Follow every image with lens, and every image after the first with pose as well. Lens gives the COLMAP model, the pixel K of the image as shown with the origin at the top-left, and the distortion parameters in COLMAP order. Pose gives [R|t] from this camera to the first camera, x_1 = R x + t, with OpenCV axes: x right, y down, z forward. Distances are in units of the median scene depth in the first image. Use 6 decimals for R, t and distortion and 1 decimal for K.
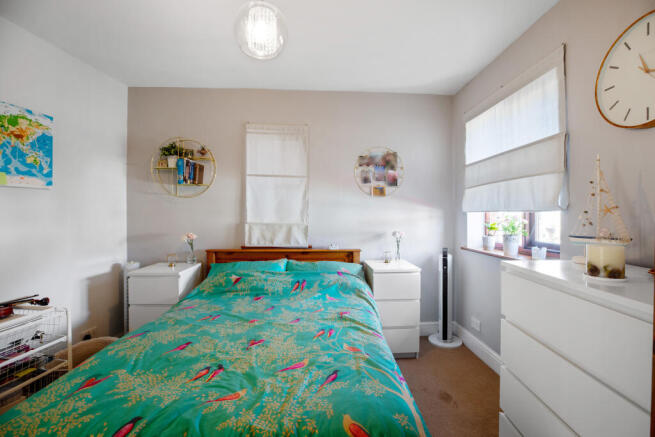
lens RADIAL K [[299.4, 0, 327.1], [0, 299.4, 211.9], [0, 0, 1]] dist [-0.019747, 0.005174]
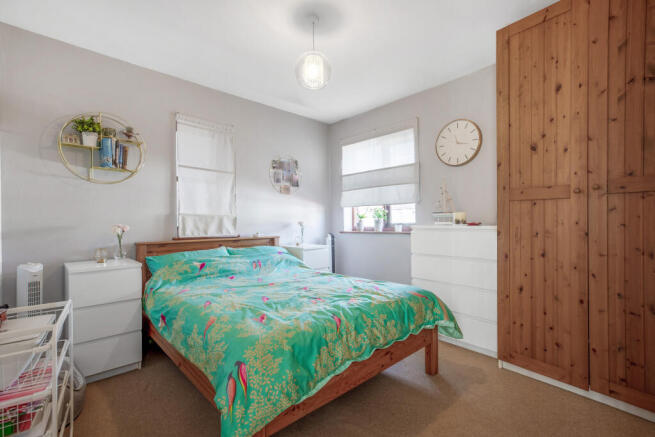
lens RADIAL K [[299.4, 0, 326.1], [0, 299.4, 221.2], [0, 0, 1]] dist [-0.019747, 0.005174]
pose [[0.758227, -0.009011, 0.651928, -0.546836], [0.007420, 0.999959, 0.005193, 0.059588], [-0.651948, 0.000900, 0.758263, -0.062479]]
